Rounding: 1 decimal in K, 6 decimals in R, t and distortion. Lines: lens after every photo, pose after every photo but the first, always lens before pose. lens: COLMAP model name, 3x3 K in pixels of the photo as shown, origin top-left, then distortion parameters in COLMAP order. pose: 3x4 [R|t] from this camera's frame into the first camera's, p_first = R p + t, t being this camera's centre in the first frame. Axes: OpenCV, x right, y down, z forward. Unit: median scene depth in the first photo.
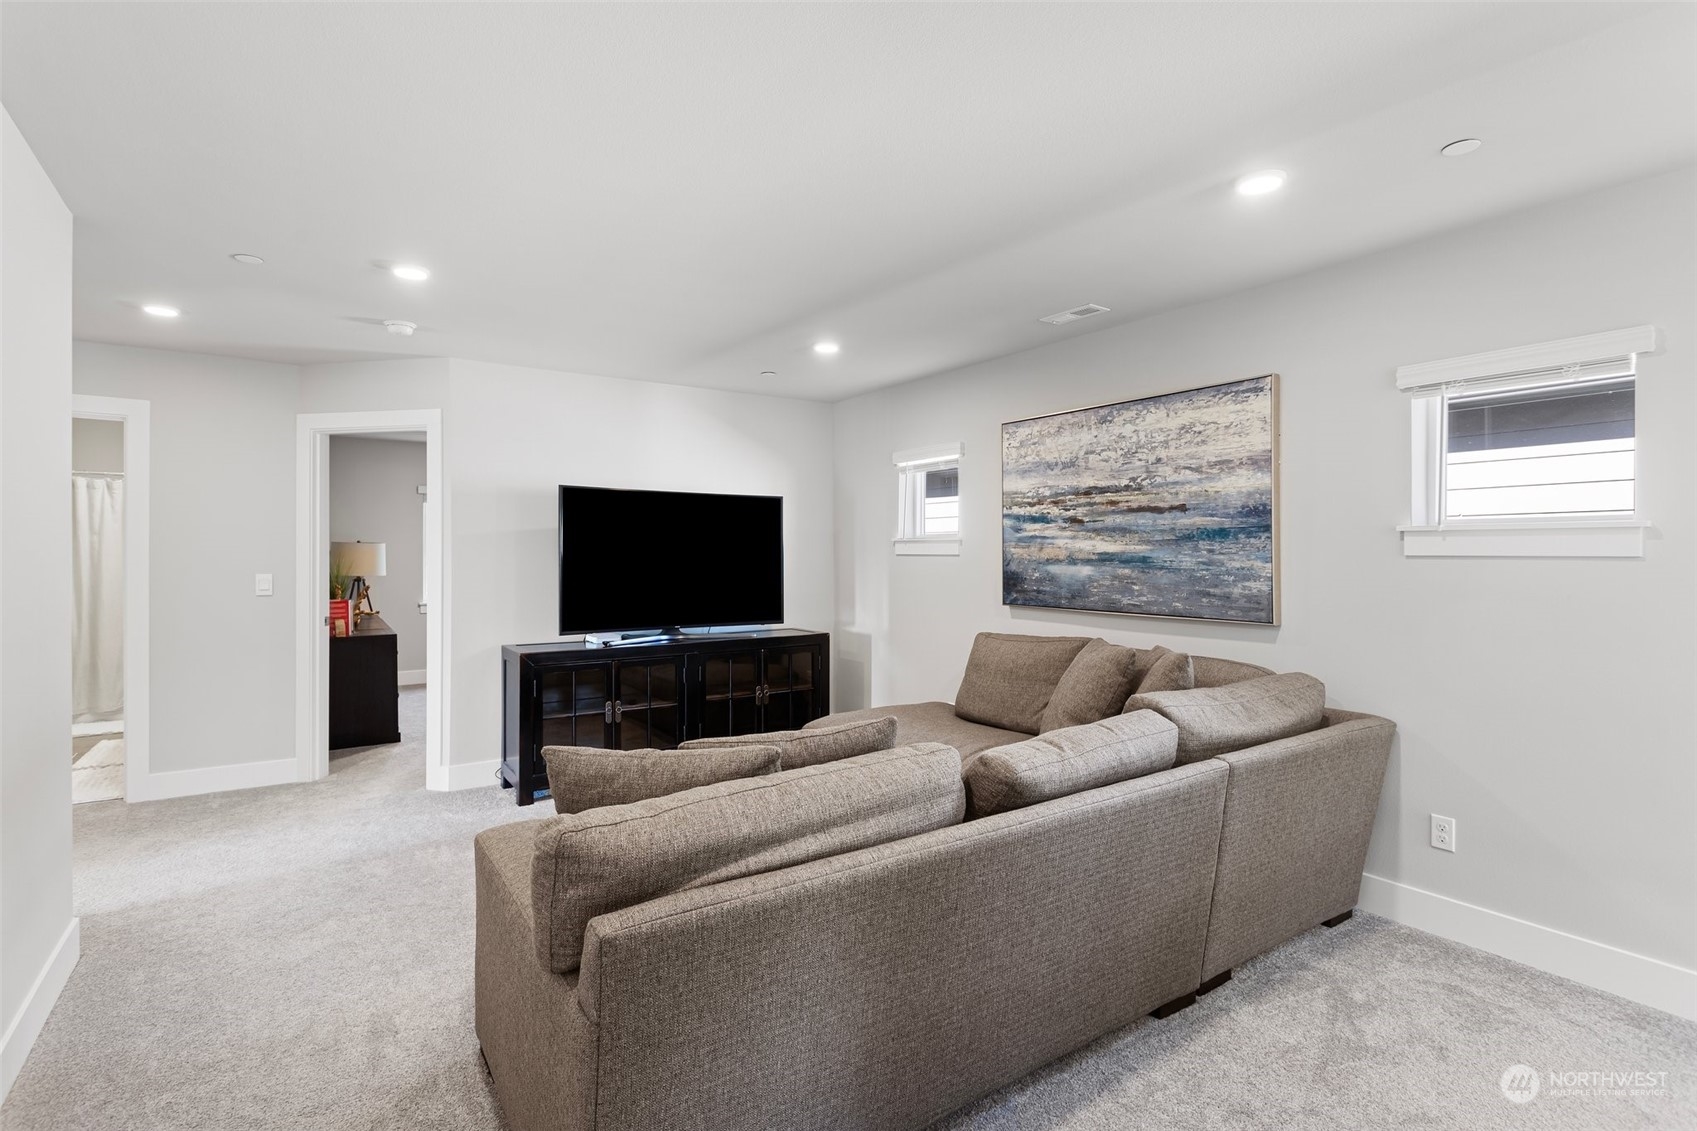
lens RADIAL K [[811.7, 0, 844.4], [0, 811.7, 559.5], [0, 0, 1]] dist [0.004089, 0.001864]
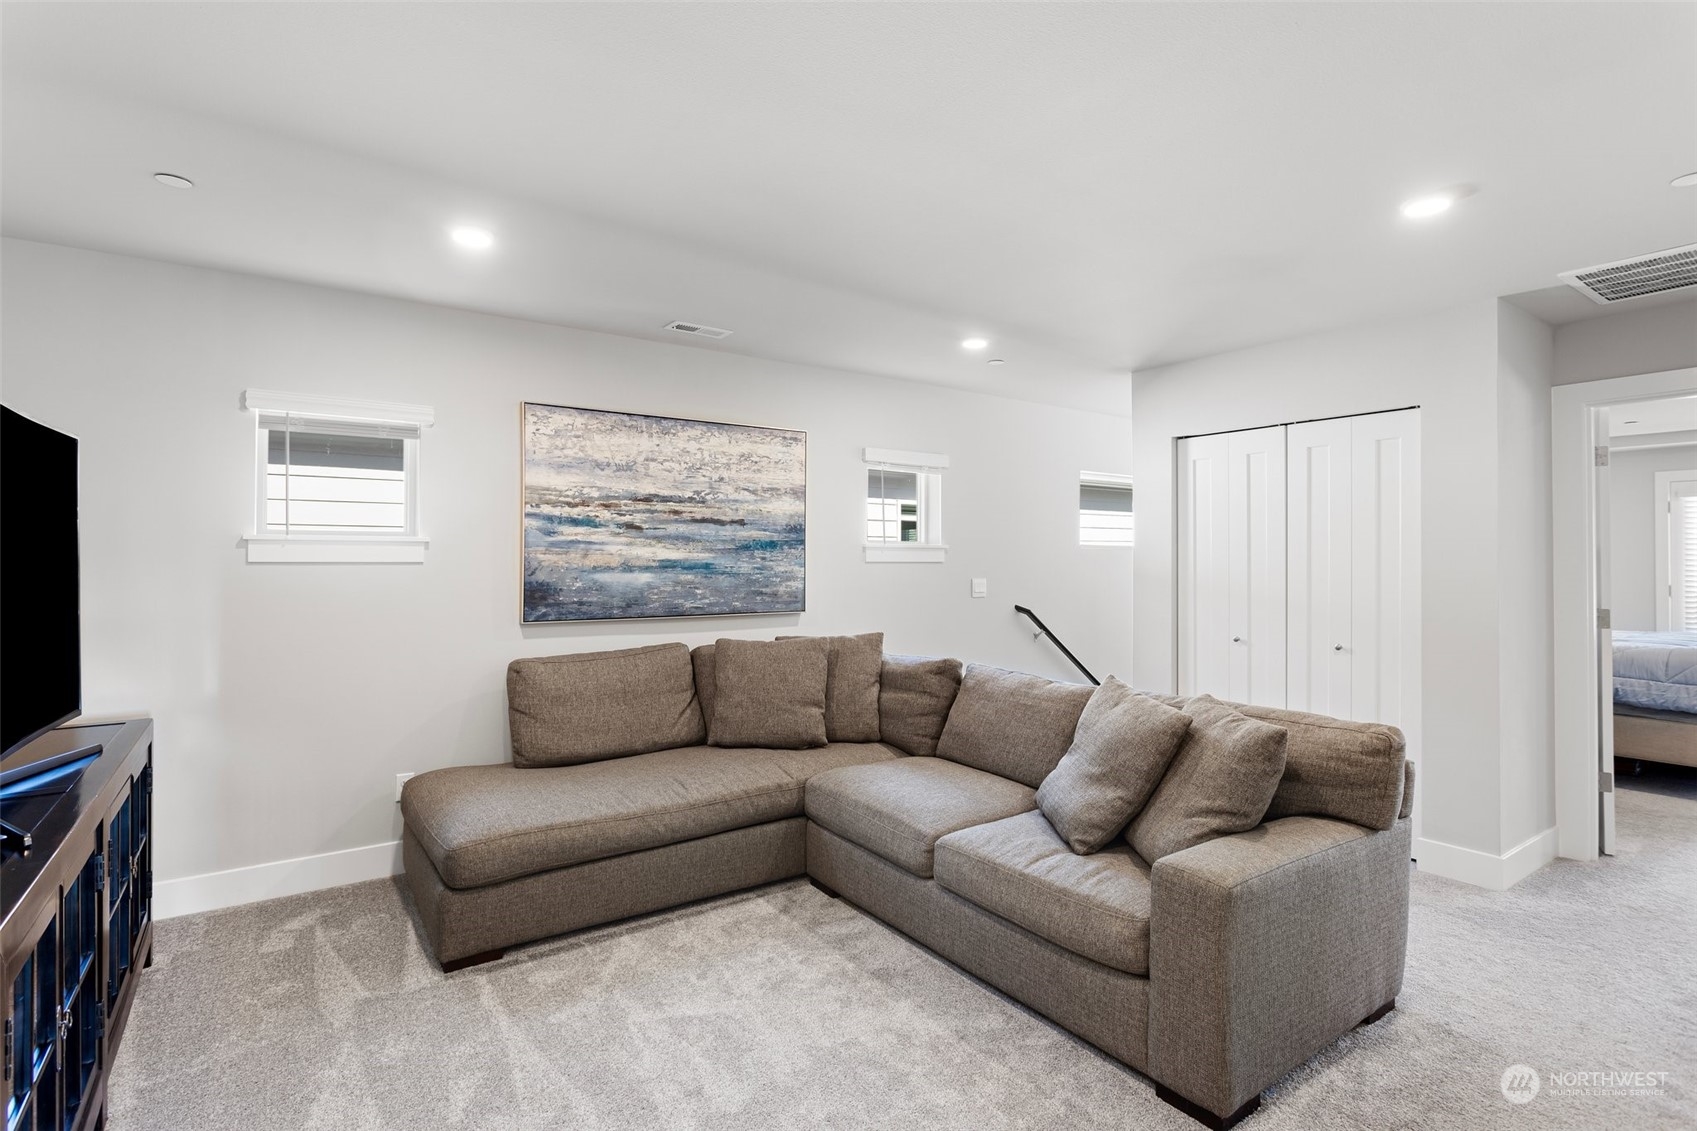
lens RADIAL K [[823.8, 0, 844.0], [0, 823.8, 561.2], [0, 0, 1]] dist [0.000485, 0.000439]
pose [[0.003935, 0.001401, 0.999991, -0.744399], [0.009596, 0.999953, -0.001438, -0.002948], [-0.999946, 0.009602, 0.003921, 0.790897]]
